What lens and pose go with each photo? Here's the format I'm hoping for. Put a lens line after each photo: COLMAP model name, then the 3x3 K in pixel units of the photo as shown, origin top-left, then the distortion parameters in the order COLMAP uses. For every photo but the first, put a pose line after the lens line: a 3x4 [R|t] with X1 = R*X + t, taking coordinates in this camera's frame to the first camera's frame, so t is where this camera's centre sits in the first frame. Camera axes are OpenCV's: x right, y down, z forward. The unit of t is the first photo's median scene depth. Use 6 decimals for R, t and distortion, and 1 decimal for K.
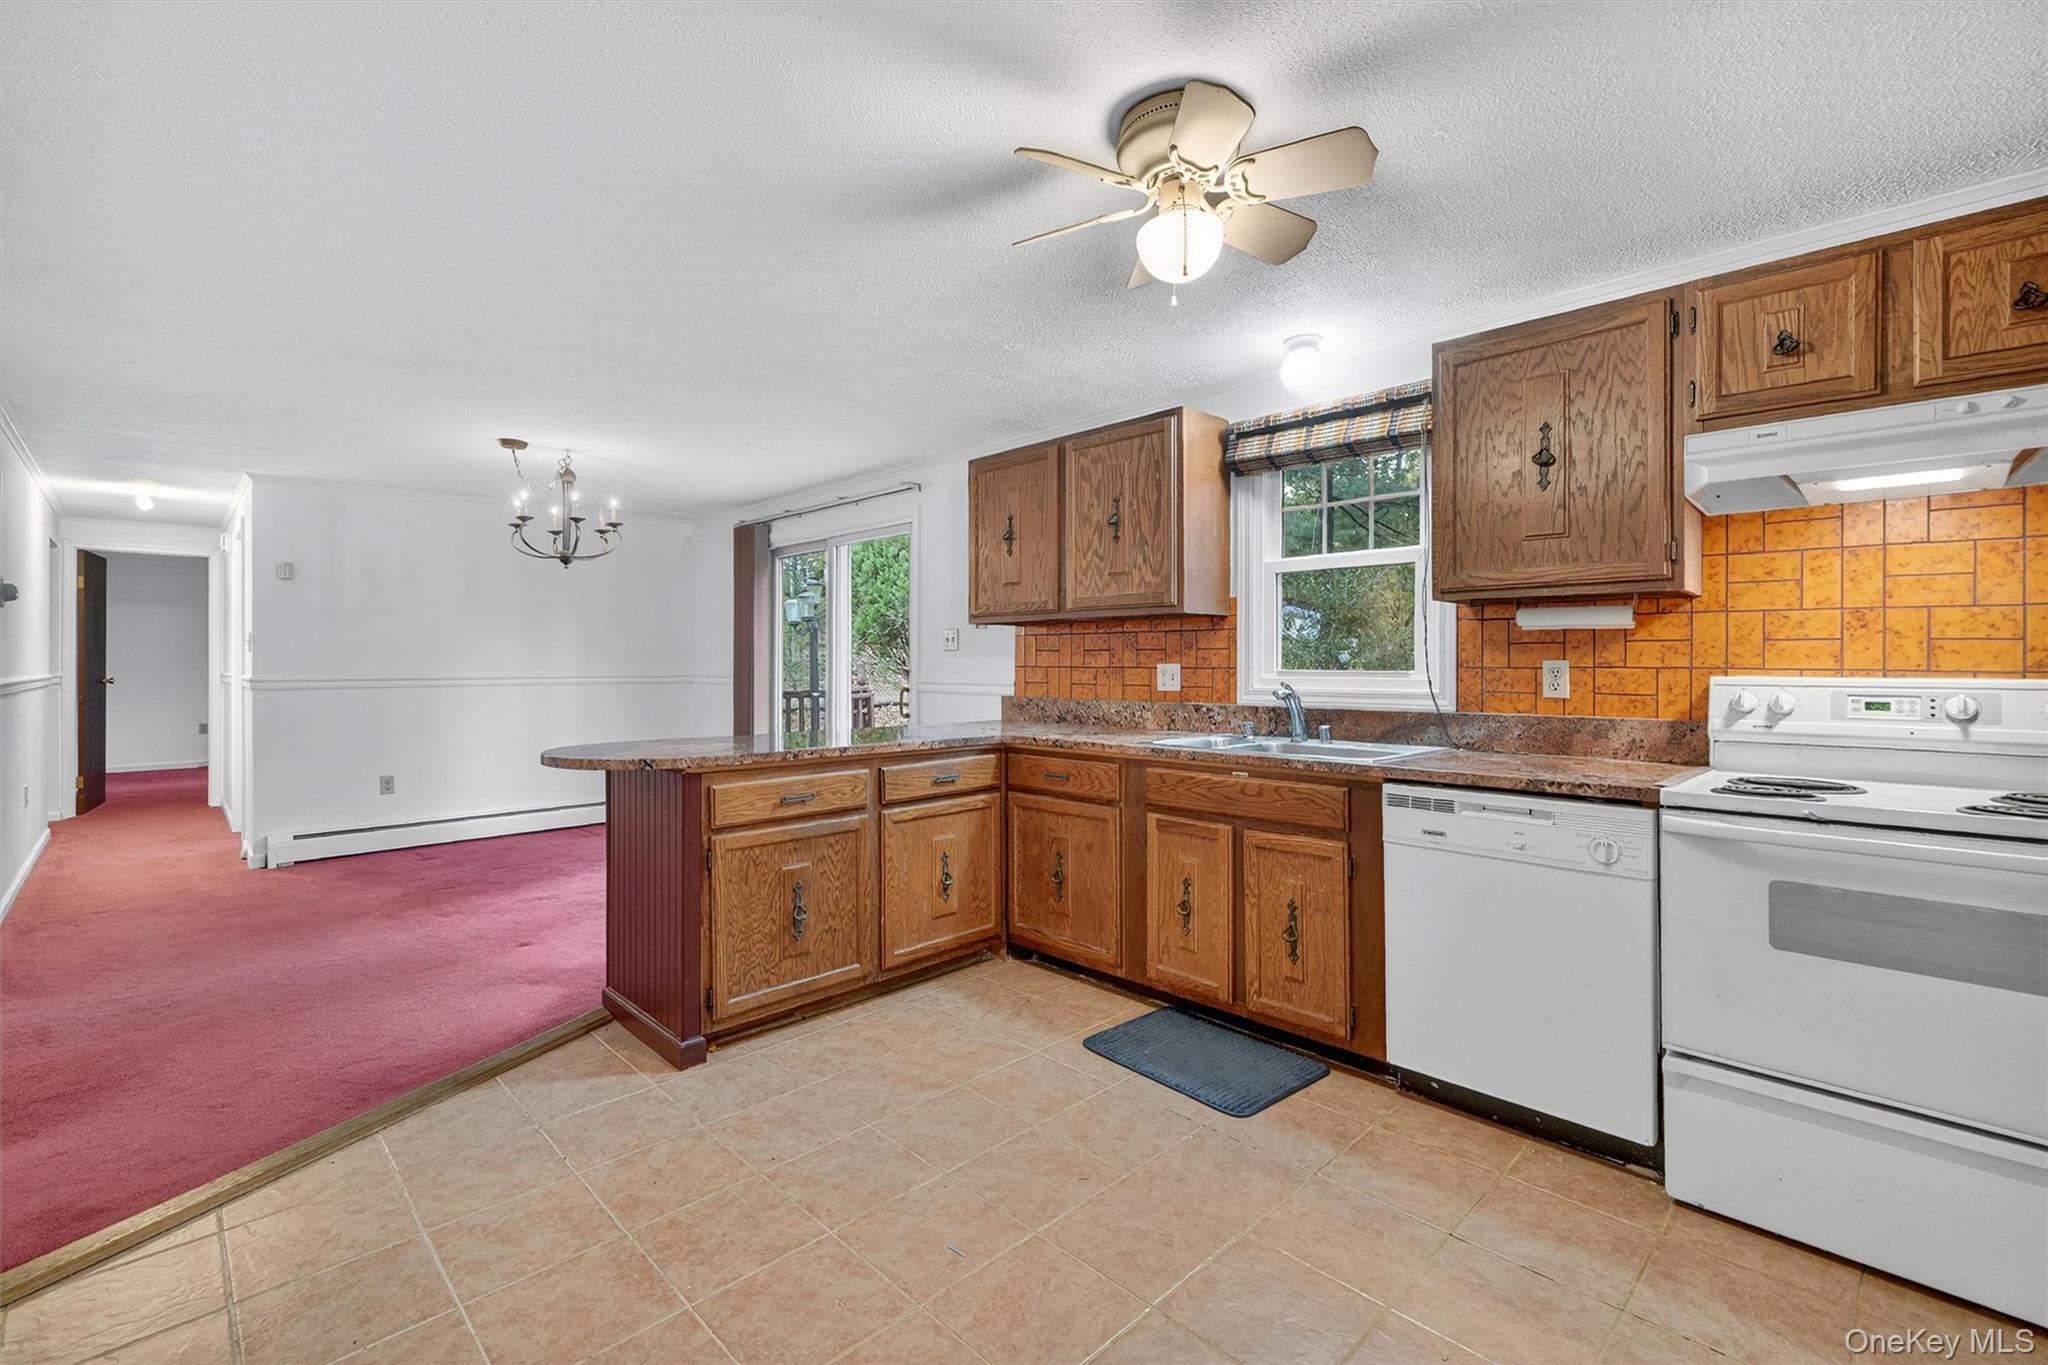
lens RADIAL K [[882.0, 0, 1019.1], [0, 882.0, 662.6], [0, 0, 1]] dist [-0.001618, -0.000245]
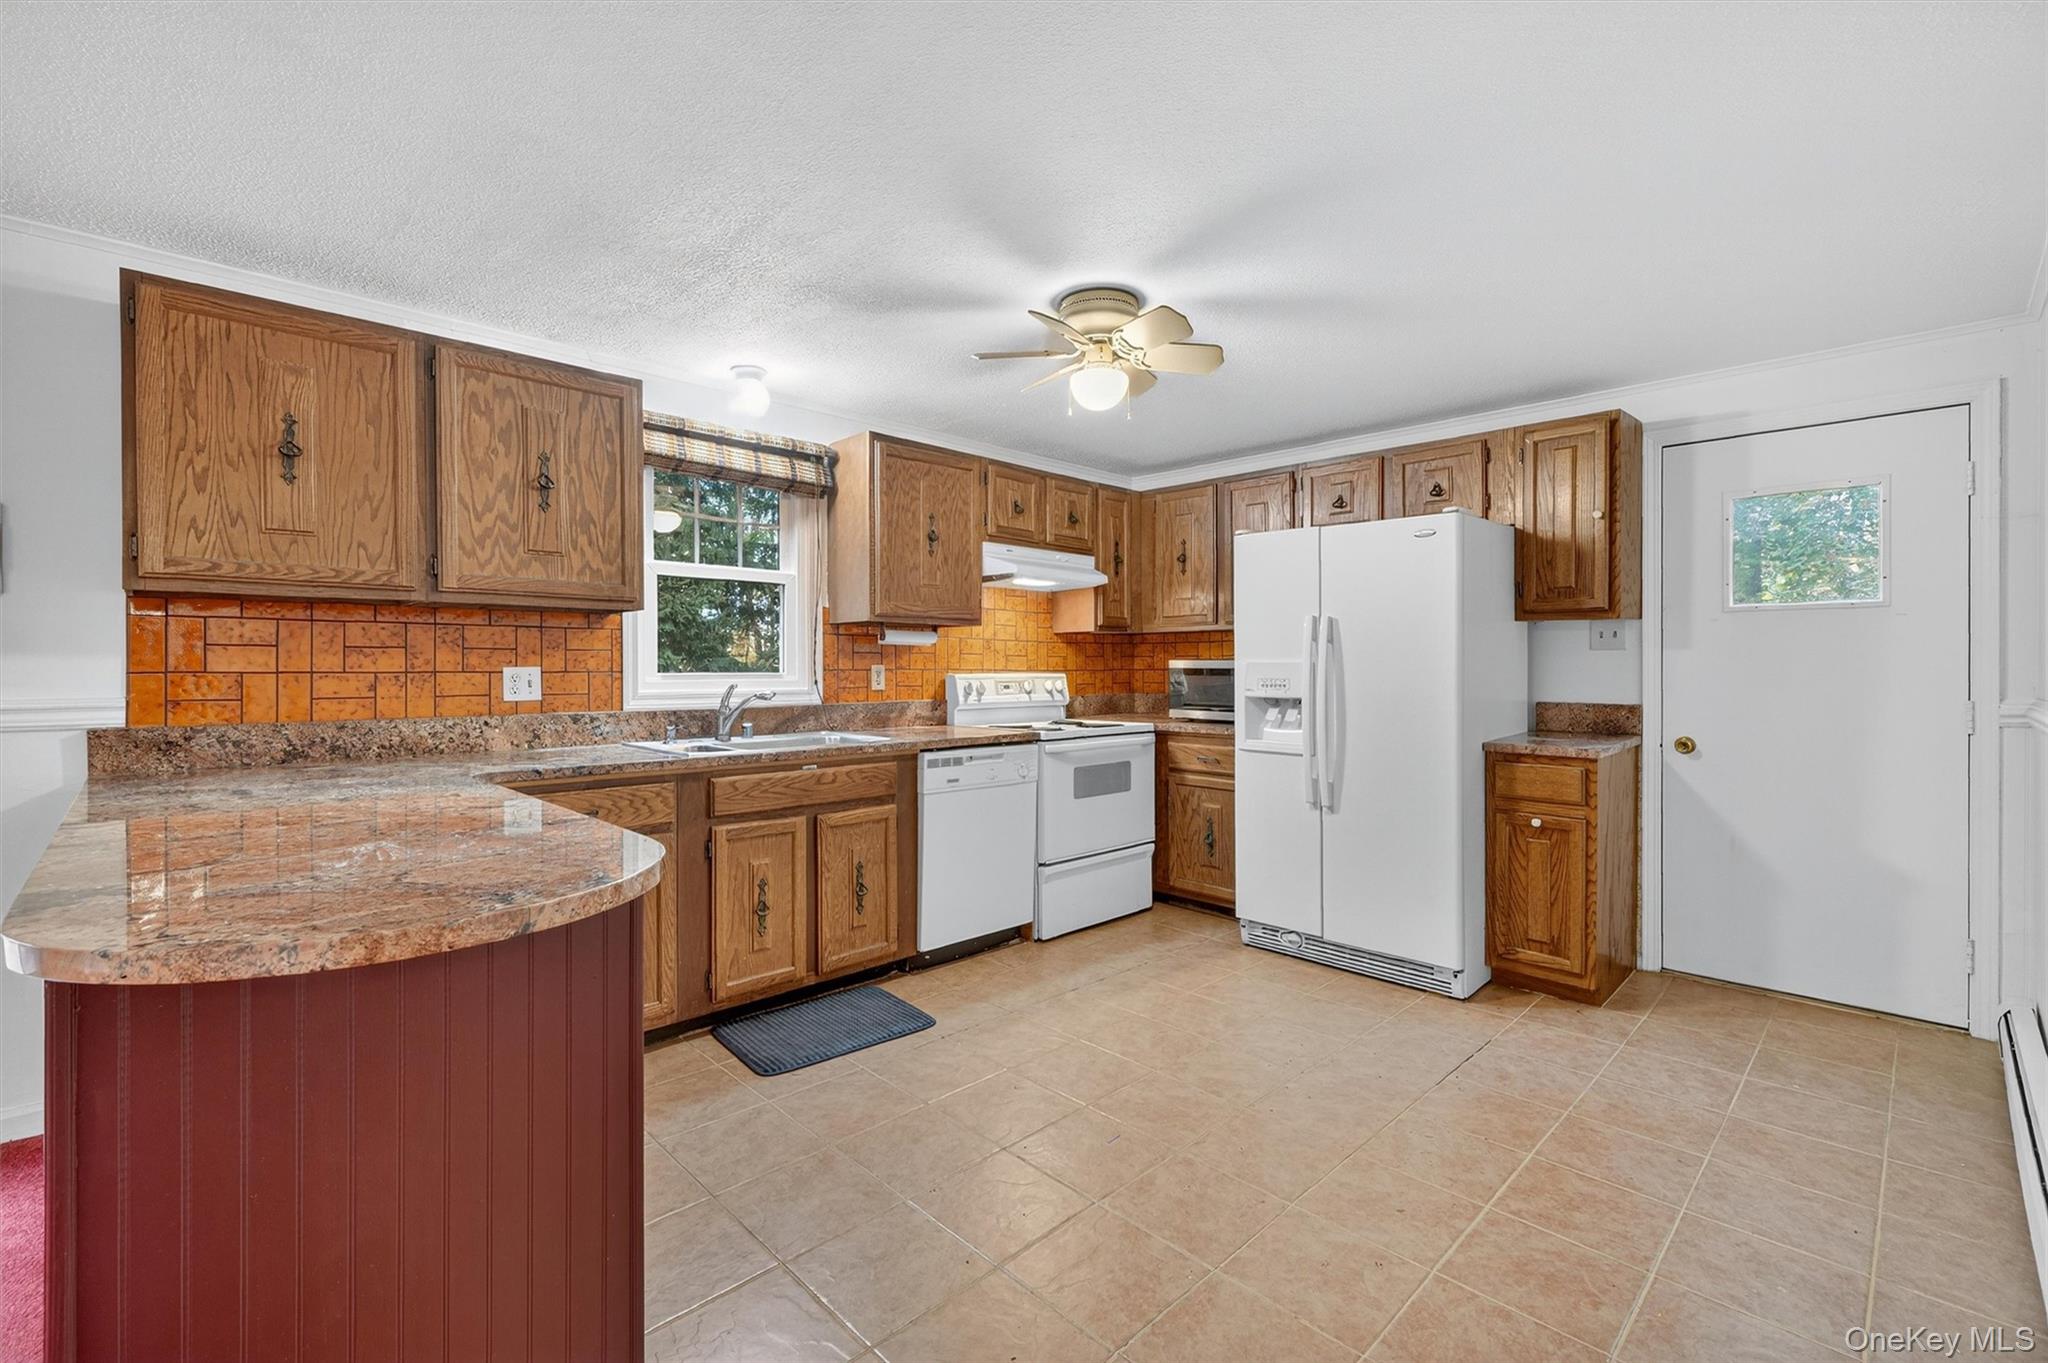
lens RADIAL K [[892.0, 0, 1013.4], [0, 892.0, 671.5], [0, 0, 1]] dist [-0.001479, -0.000128]
pose [[0.010663, -0.006256, 0.999924, -0.742516], [-0.002729, 0.999977, 0.006285, -0.001001], [-0.999939, -0.002796, 0.010646, 0.629723]]
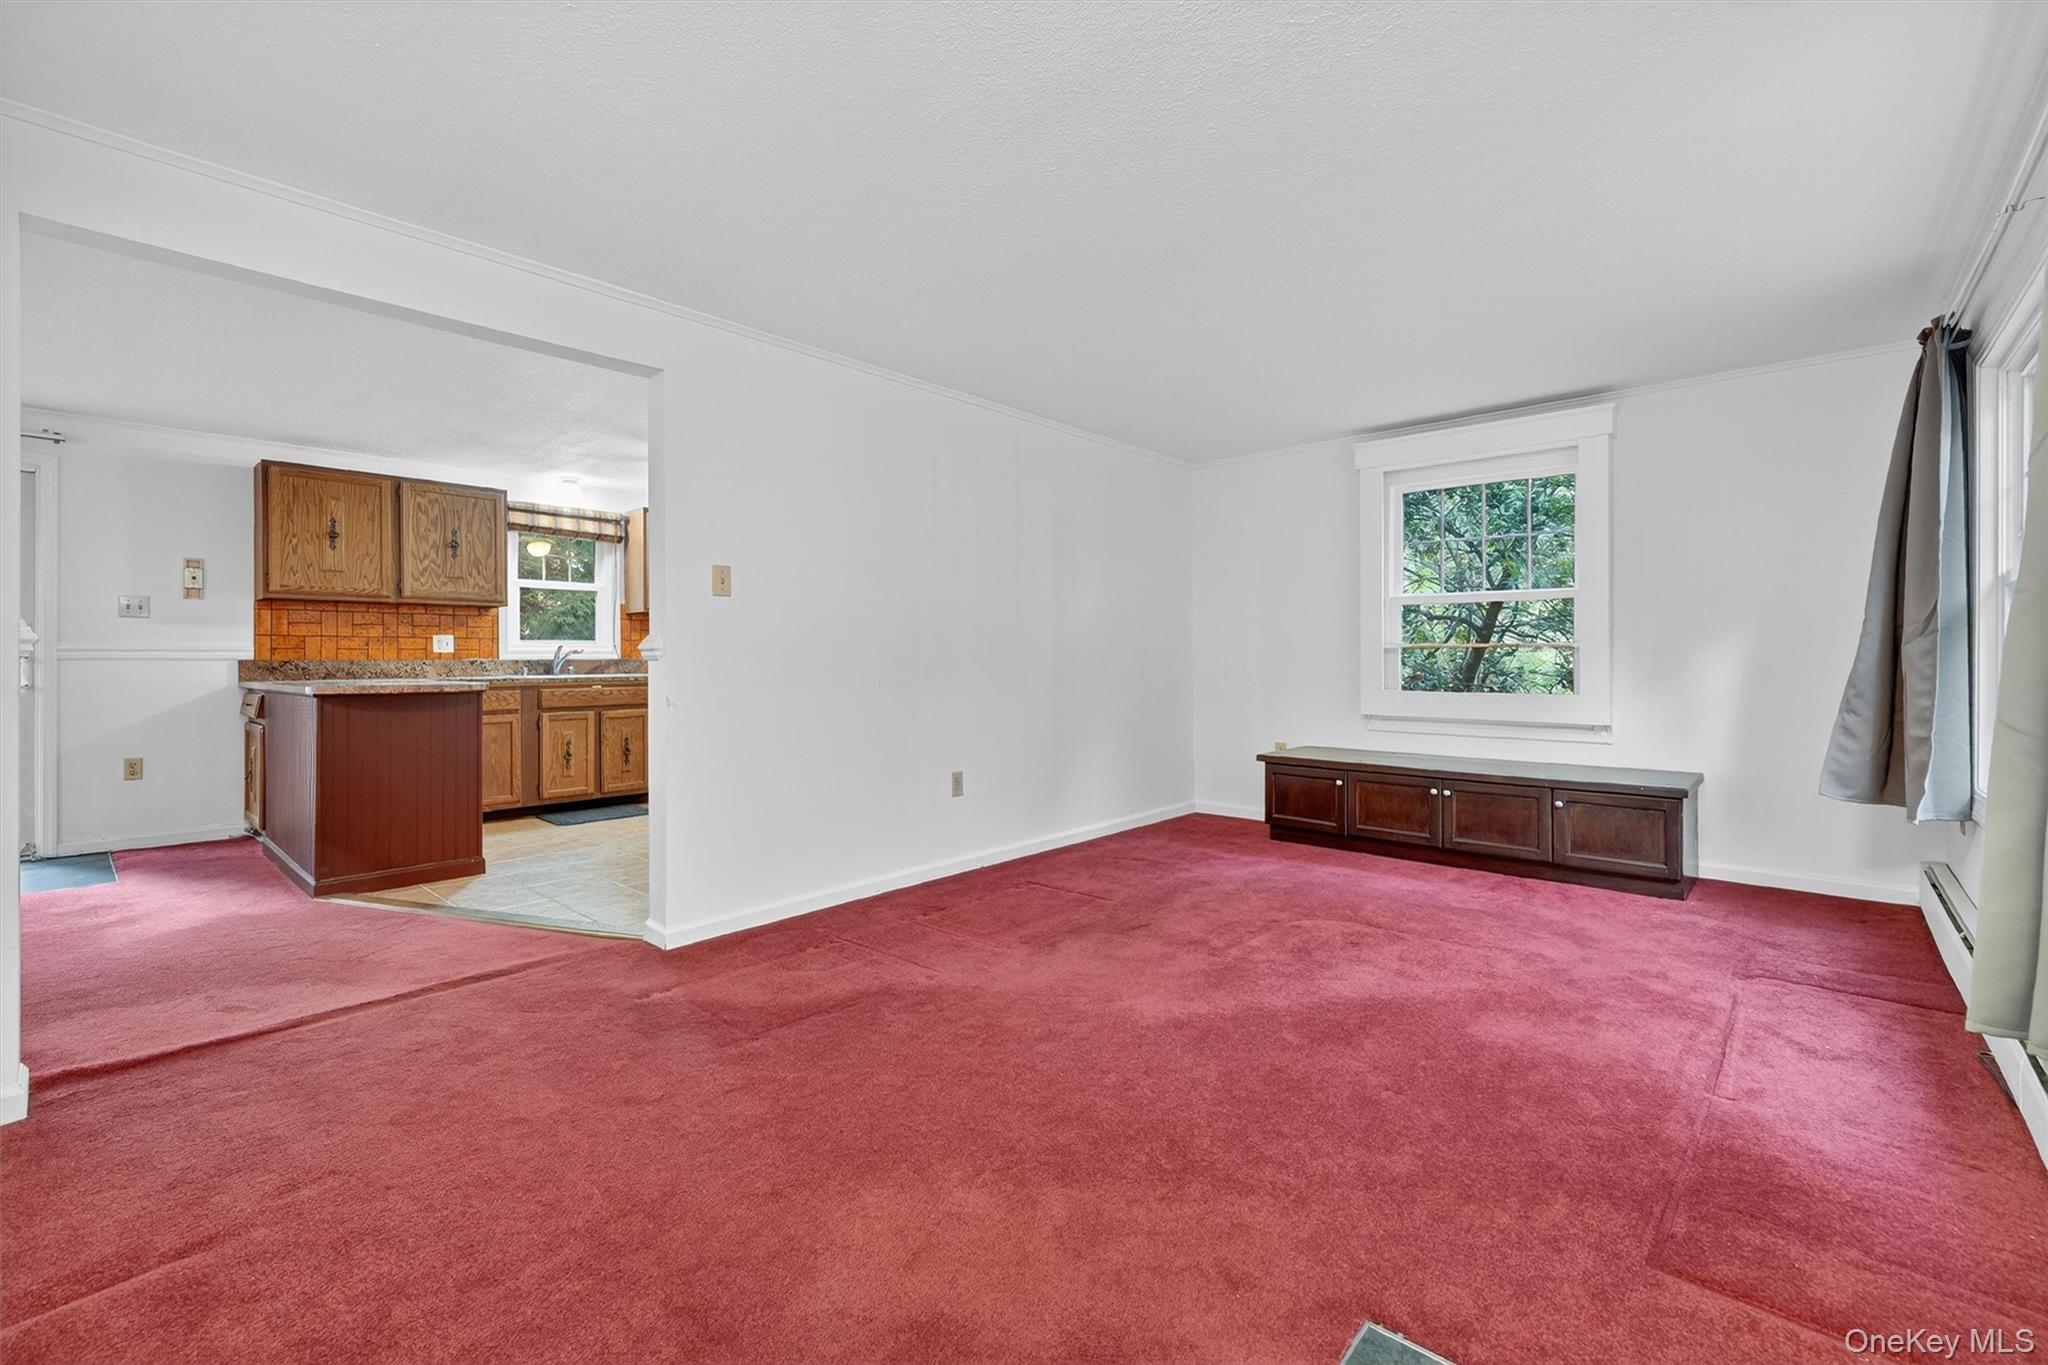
lens RADIAL K [[882.0, 0, 1019.1], [0, 882.0, 662.6], [0, 0, 1]] dist [-0.001618, -0.000245]
pose [[-0.061818, -0.007081, 0.998062, -1.695868], [-0.003188, 0.999971, 0.006897, 0.041594], [-0.998082, -0.002755, -0.061839, 0.084926]]
